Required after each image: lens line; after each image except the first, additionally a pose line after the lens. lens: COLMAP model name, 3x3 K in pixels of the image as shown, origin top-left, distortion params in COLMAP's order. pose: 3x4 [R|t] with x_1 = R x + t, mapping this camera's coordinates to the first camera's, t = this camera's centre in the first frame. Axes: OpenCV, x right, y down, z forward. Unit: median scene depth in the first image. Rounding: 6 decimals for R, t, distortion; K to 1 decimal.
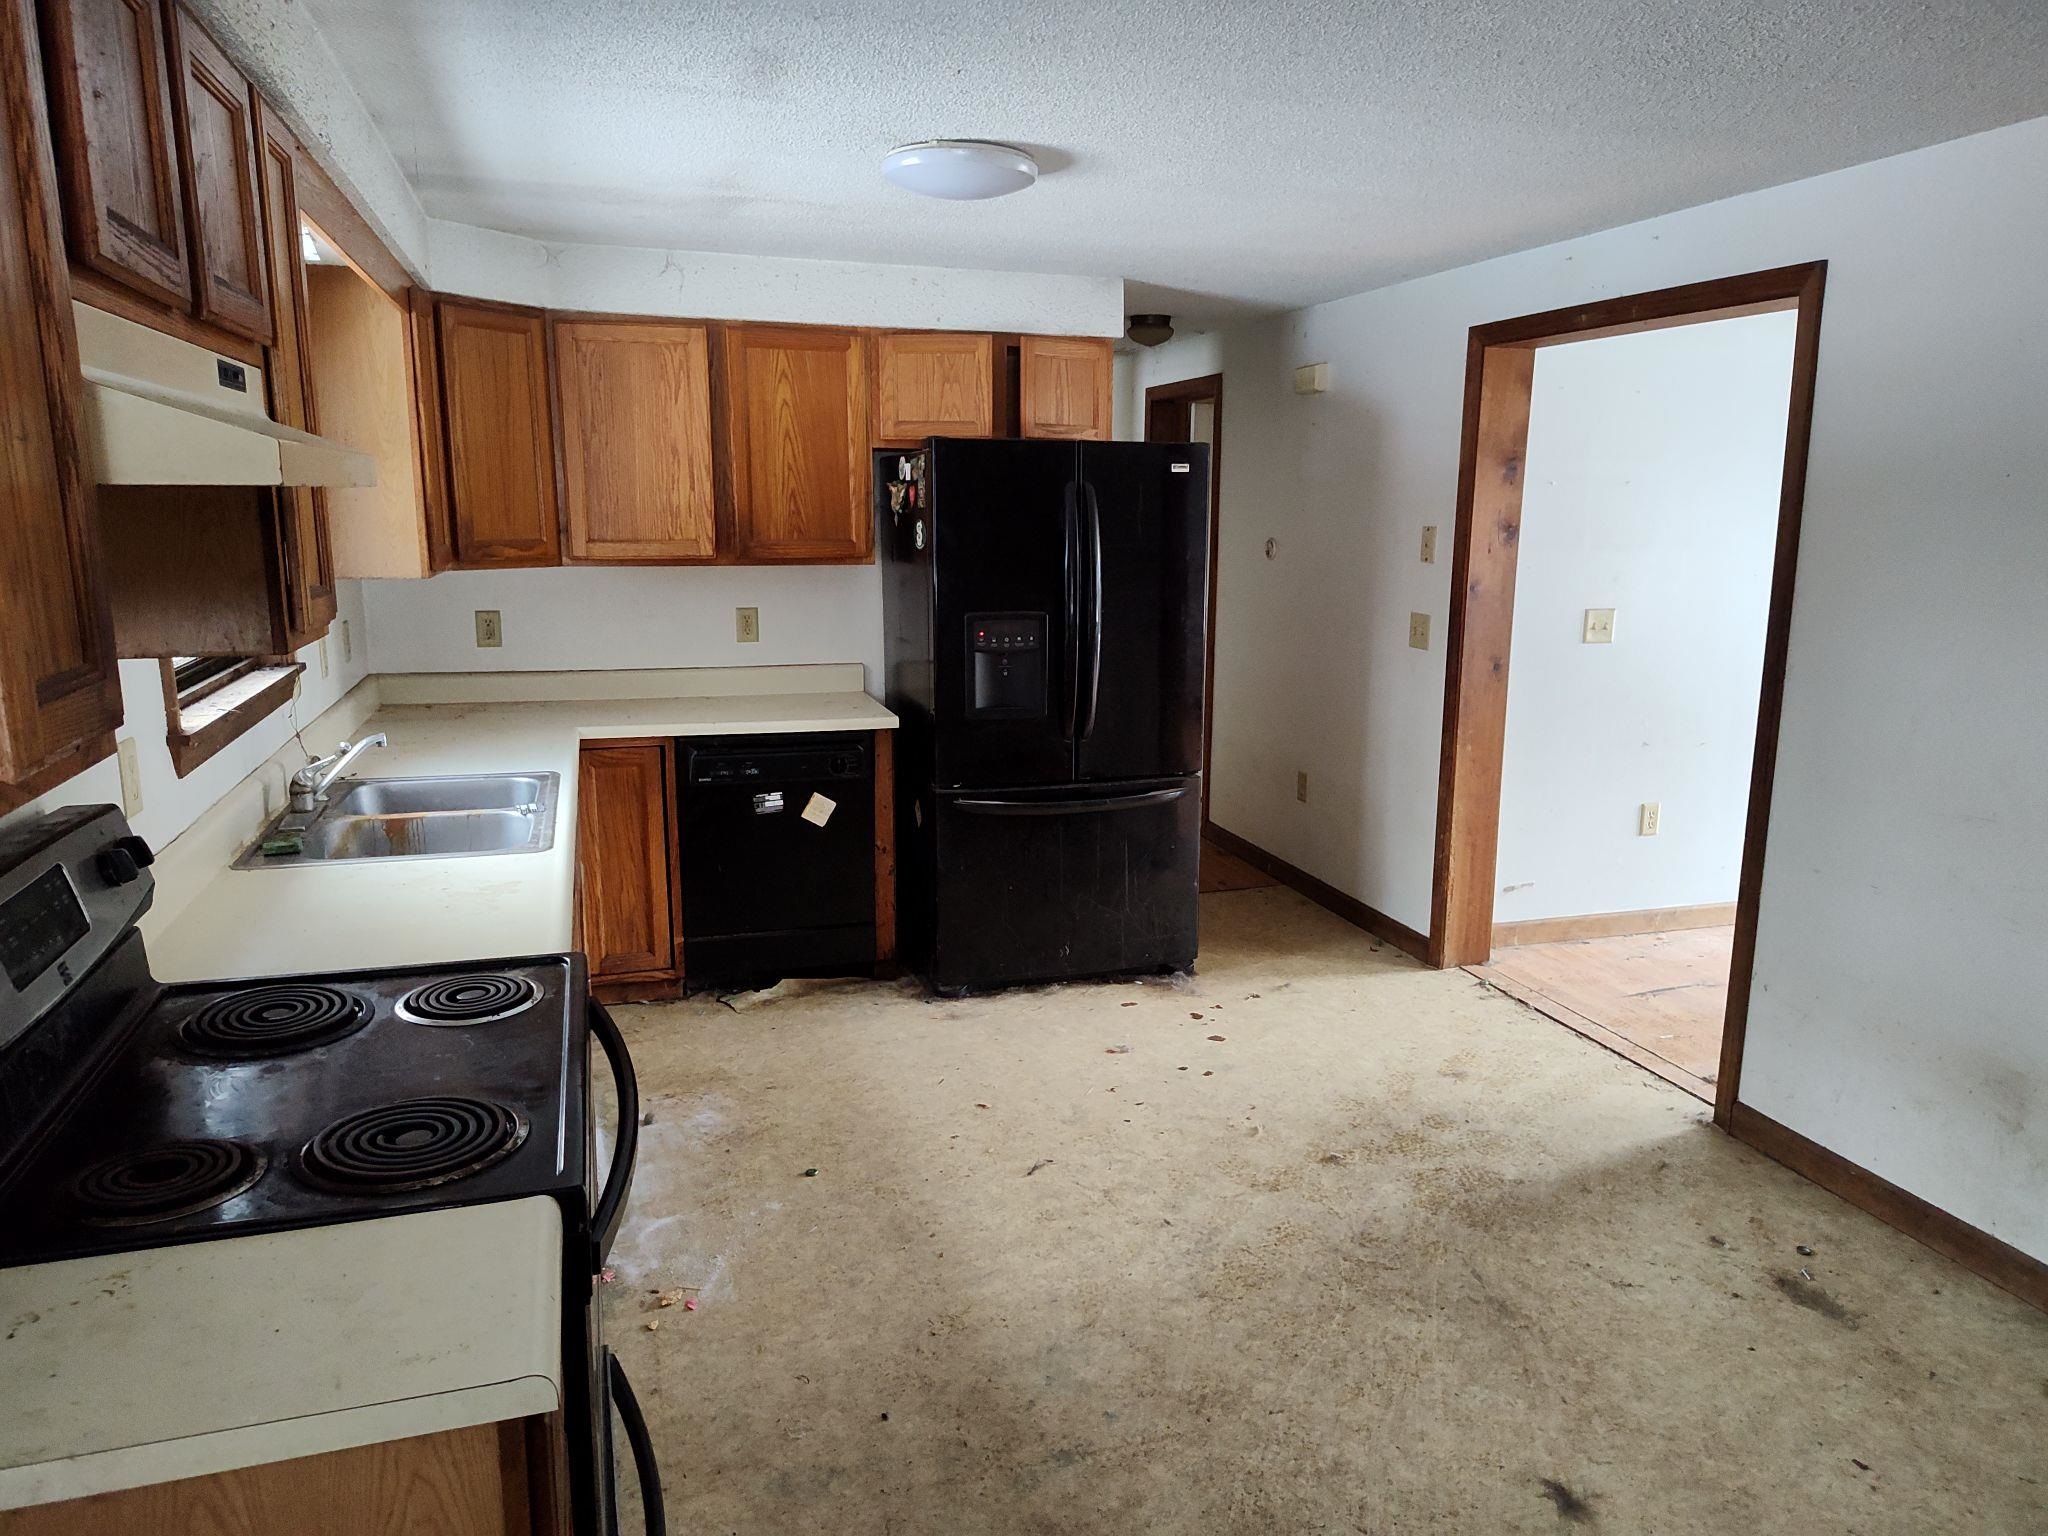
lens RADIAL K [[1414.0, 0, 1027.8], [0, 1414.0, 773.2], [0, 0, 1]] dist [-0.073114, 0.044033]
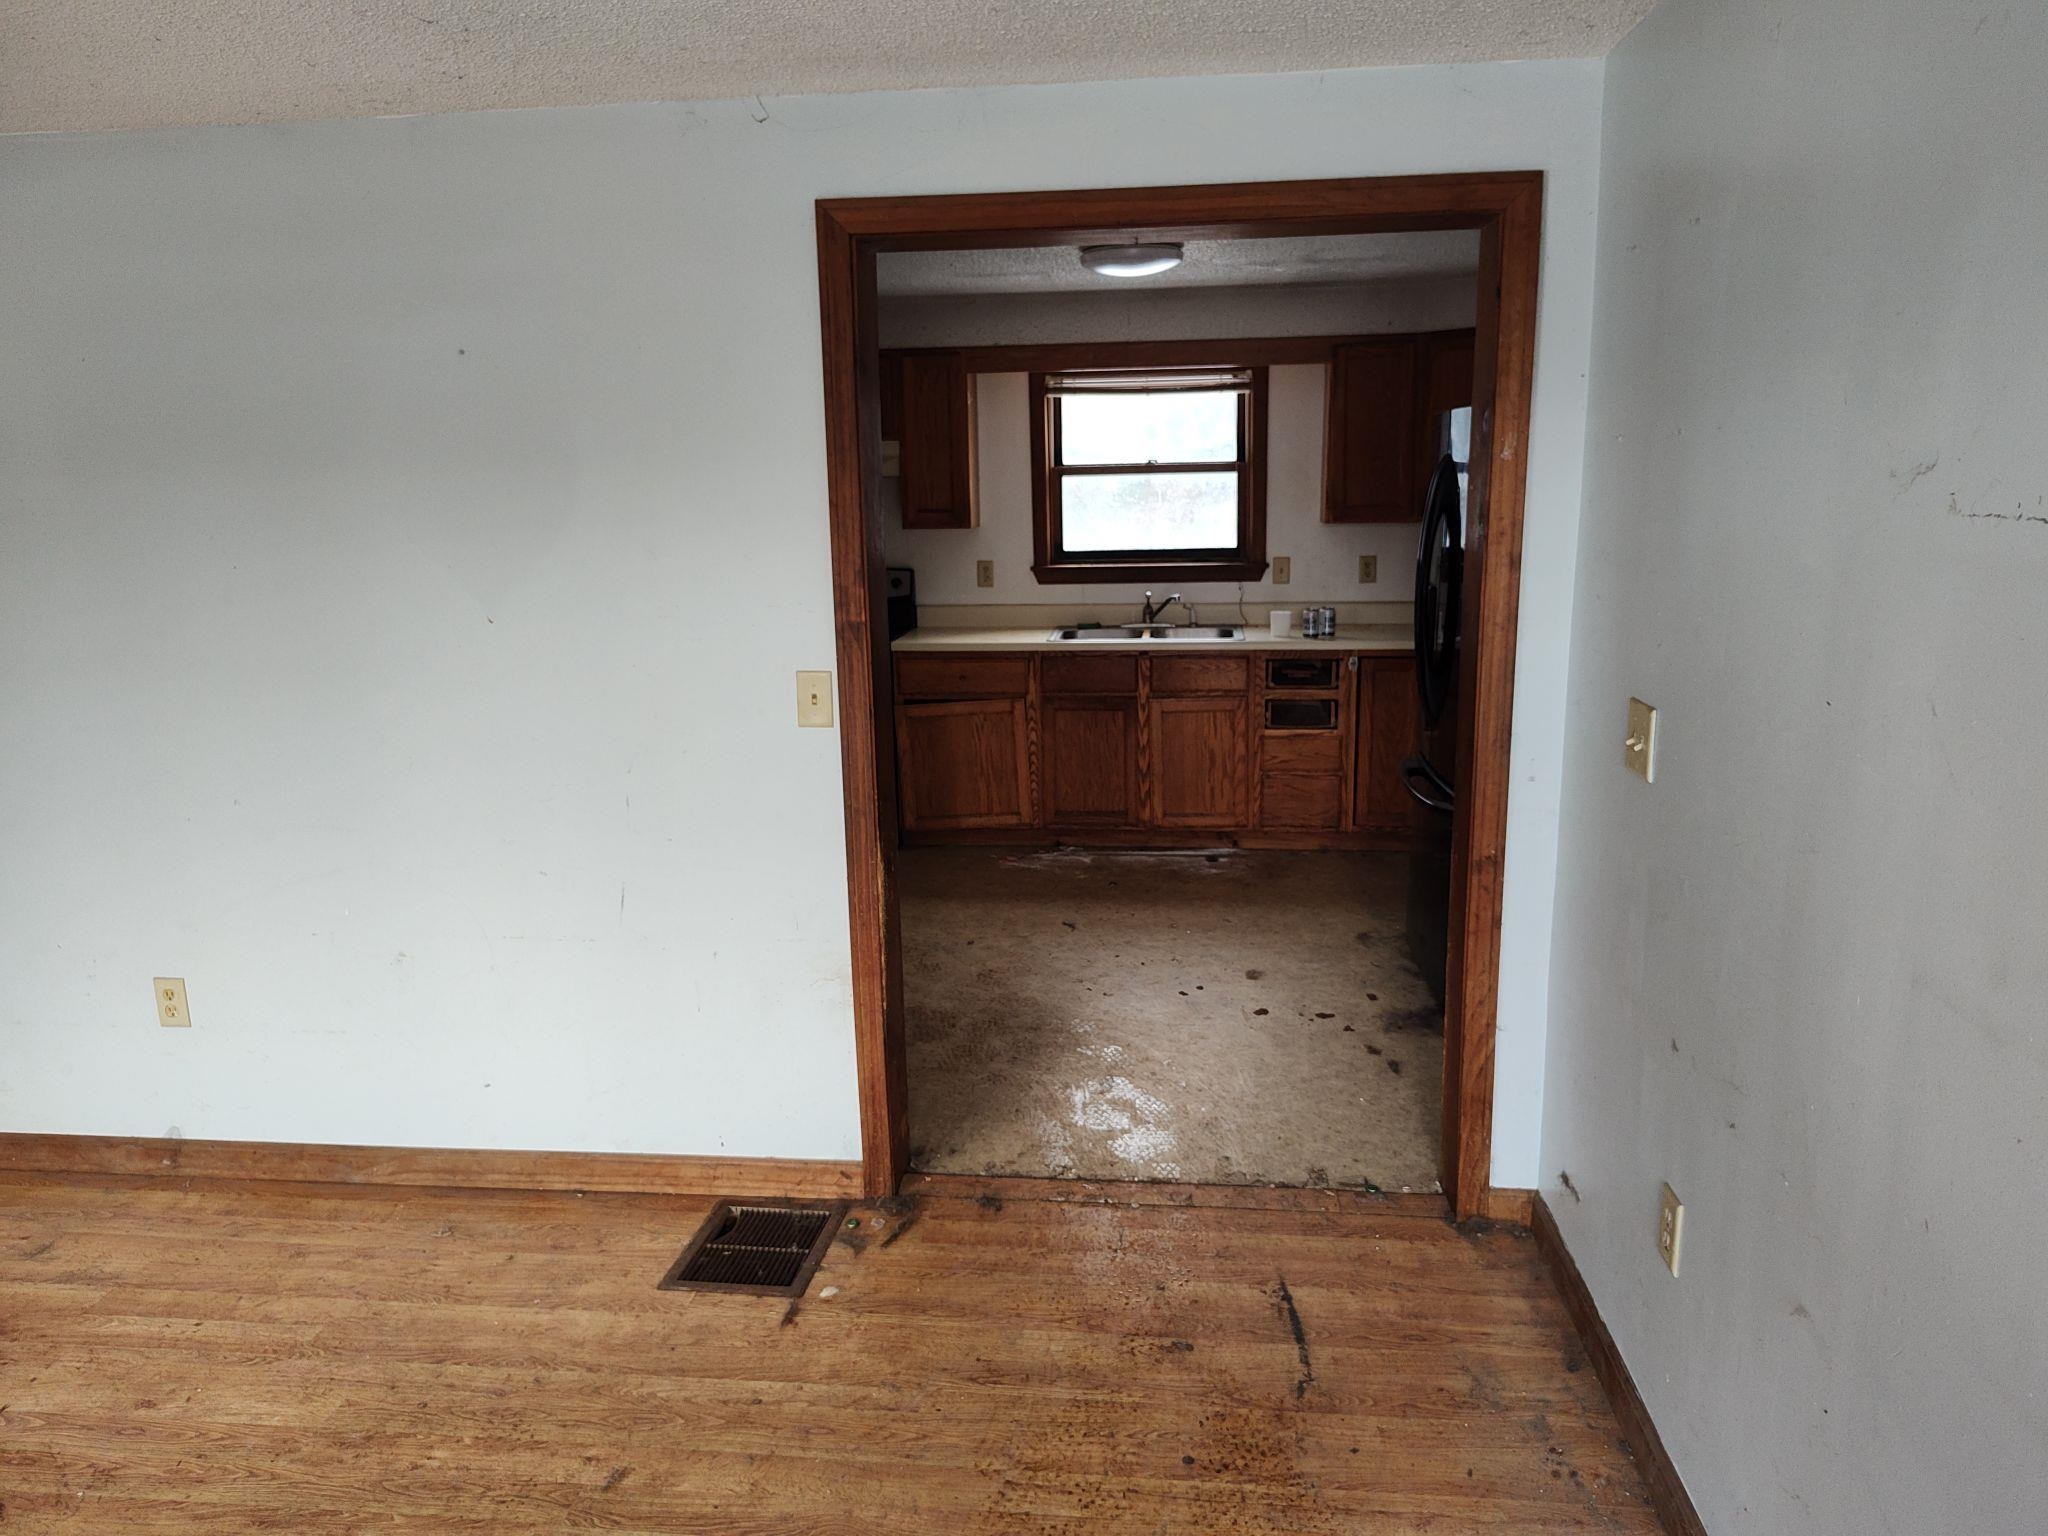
lens RADIAL K [[1414.0, 0, 1017.2], [0, 1414.0, 771.2], [0, 0, 1]] dist [-0.073114, 0.044033]
pose [[-0.387898, 0.210903, -0.897248, 1.757233], [-0.158988, 0.943567, 0.290524, -0.403002], [0.907886, 0.255345, -0.332477, 1.820311]]
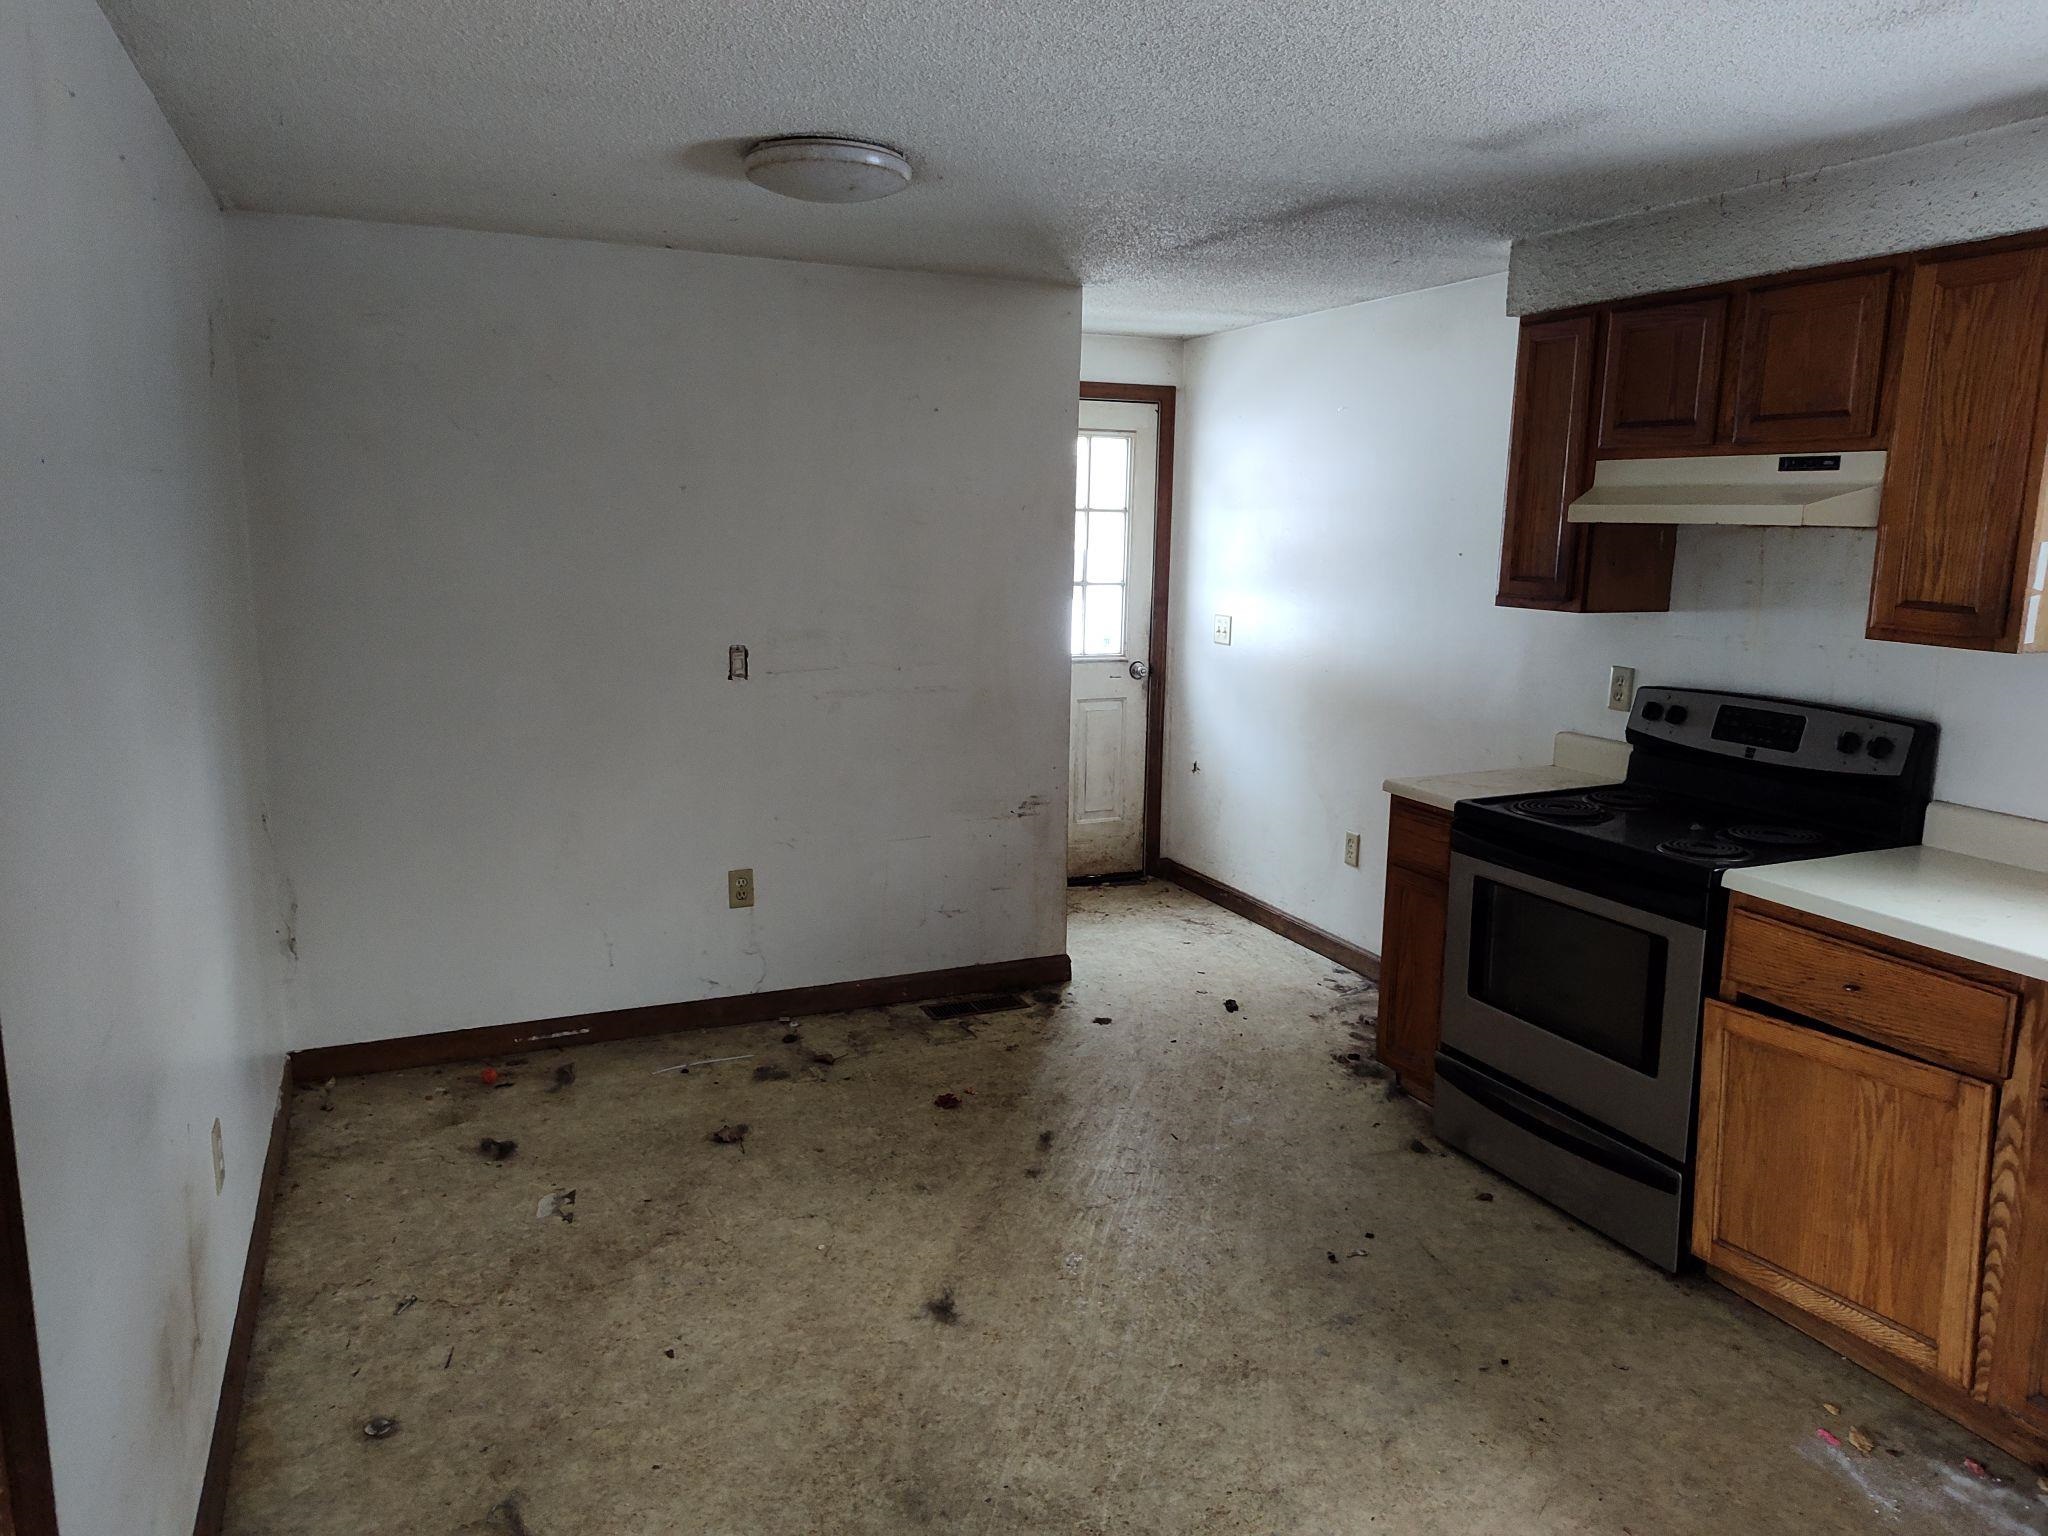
lens RADIAL K [[1414.0, 0, 1017.4], [0, 1414.0, 748.1], [0, 0, 1]] dist [-0.073114, 0.044033]
pose [[-0.993943, 0.007387, -0.109651, 0.393358], [-0.032177, 0.934455, 0.354625, -0.350437], [0.105084, 0.356006, -0.928557, 1.722211]]
